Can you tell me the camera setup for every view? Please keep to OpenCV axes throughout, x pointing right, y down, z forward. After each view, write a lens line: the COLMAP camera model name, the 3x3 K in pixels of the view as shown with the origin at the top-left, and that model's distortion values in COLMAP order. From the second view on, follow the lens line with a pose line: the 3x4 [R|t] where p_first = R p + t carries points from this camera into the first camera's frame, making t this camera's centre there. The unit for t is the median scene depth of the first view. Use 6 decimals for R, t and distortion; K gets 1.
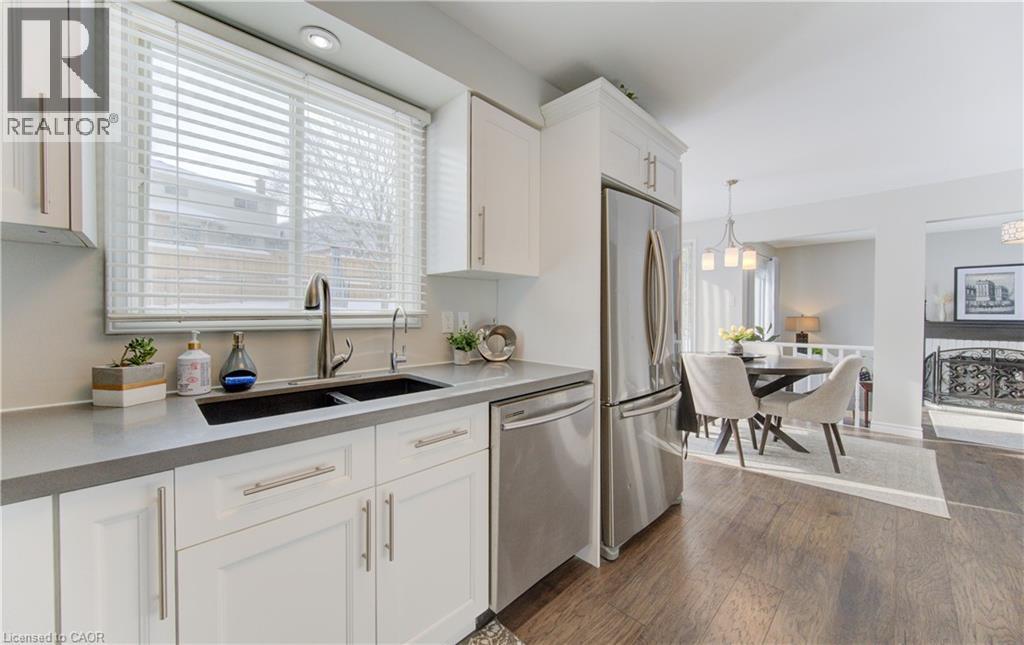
lens RADIAL K [[381.7, 0, 504.8], [0, 381.7, 315.7], [0, 0, 1]] dist [-0.002856, 0.000087]
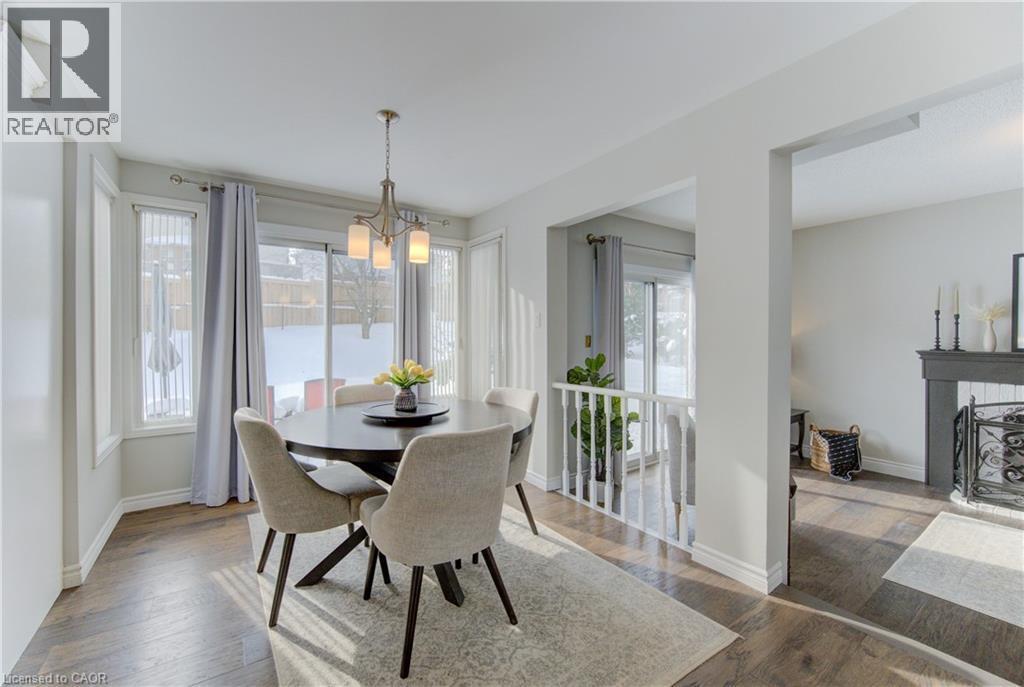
lens RADIAL K [[406.5, 0, 481.3], [0, 406.5, 341.1], [0, 0, 1]] dist [0.000407, 0.000598]
pose [[0.980165, -0.001863, -0.198172, 0.553402], [0.001534, 0.999997, -0.001812, -0.001049], [0.198175, 0.001472, 0.980166, 0.271383]]
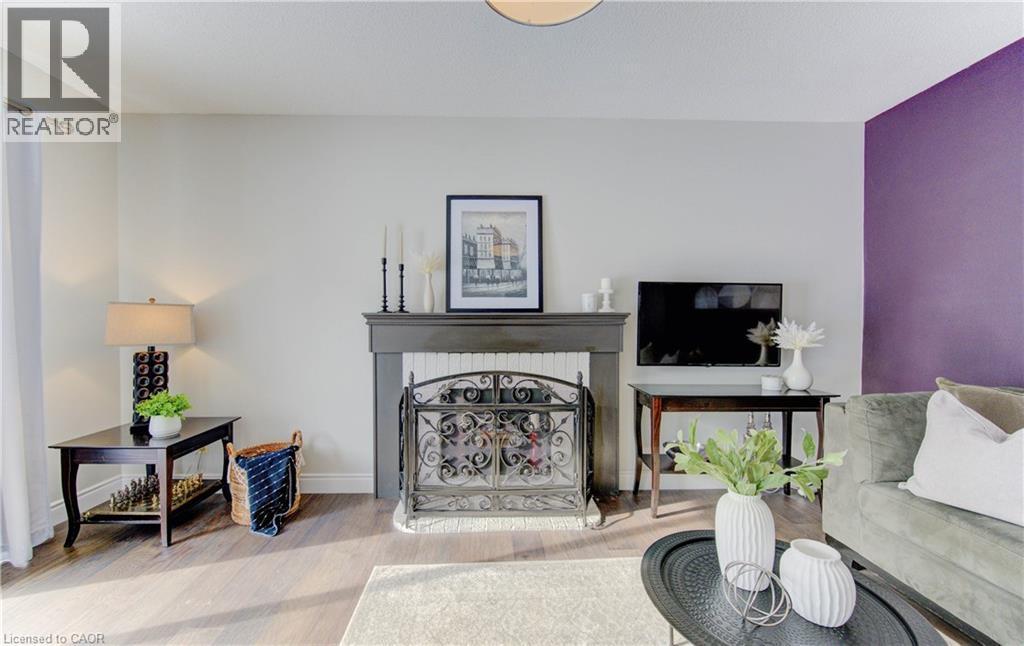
lens RADIAL K [[381.7, 0, 505.7], [0, 381.7, 325.8], [0, 0, 1]] dist [-0.002856, 0.000087]
pose [[0.654419, -0.002662, 0.756127, 0.901548], [0.007475, 0.999968, -0.002949, 0.032604], [-0.756095, 0.007582, 0.654418, 0.661529]]
